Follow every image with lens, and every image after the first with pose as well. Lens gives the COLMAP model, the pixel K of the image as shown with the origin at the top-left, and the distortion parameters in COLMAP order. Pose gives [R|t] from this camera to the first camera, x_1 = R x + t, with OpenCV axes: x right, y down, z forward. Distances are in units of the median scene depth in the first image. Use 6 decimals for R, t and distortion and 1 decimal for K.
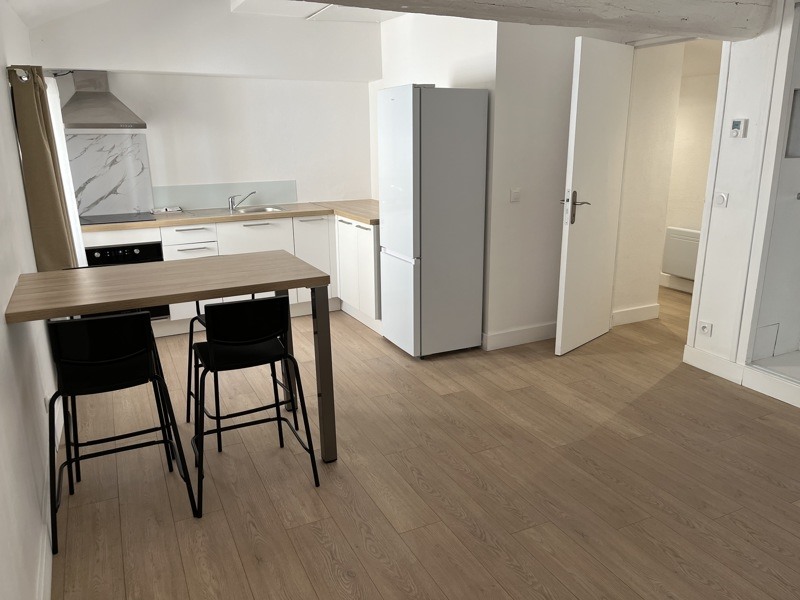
lens RADIAL K [[601.7, 0, 400.0], [0, 601.7, 300.0], [0, 0, 1]] dist [0.008751, 0.001896]
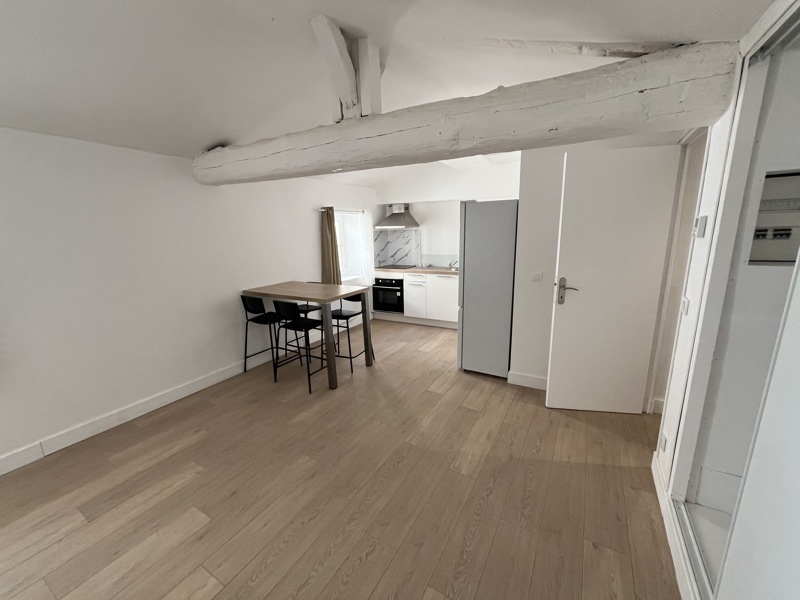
lens RADIAL K [[325.1, 0, 400.0], [0, 325.1, 300.0], [0, 0, 1]] dist [-0.000056, 0.000004]
pose [[0.559684, 0.171920, -0.810677, 0.643185], [-0.203159, 0.976857, 0.066903, -0.114085], [0.803418, 0.127252, 0.581658, 0.365226]]
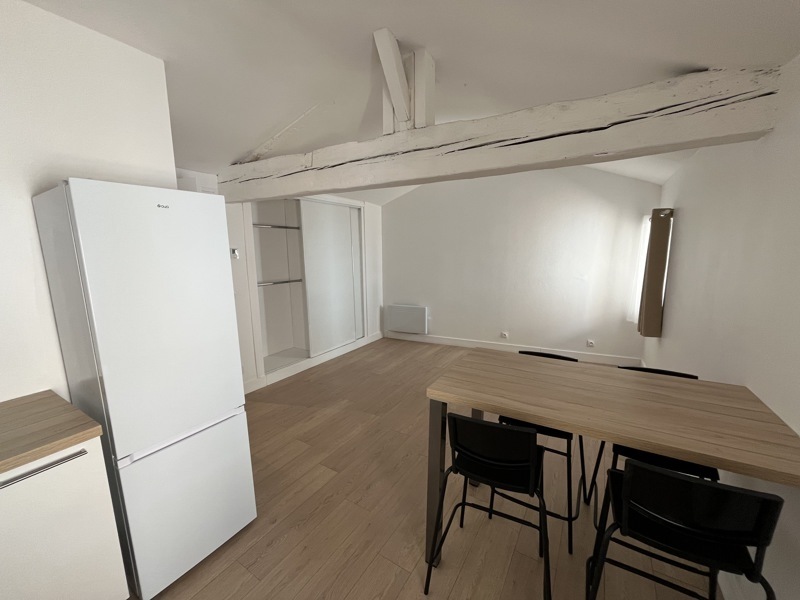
lens RADIAL K [[325.1, 0, 400.0], [0, 325.1, 300.0], [0, 0, 1]] dist [-0.000056, 0.000004]
pose [[-0.531753, -0.111009, 0.839593, -0.444405], [0.244693, 0.928952, 0.277800, -0.270363], [-0.810780, 0.353163, -0.466810, 0.990382]]
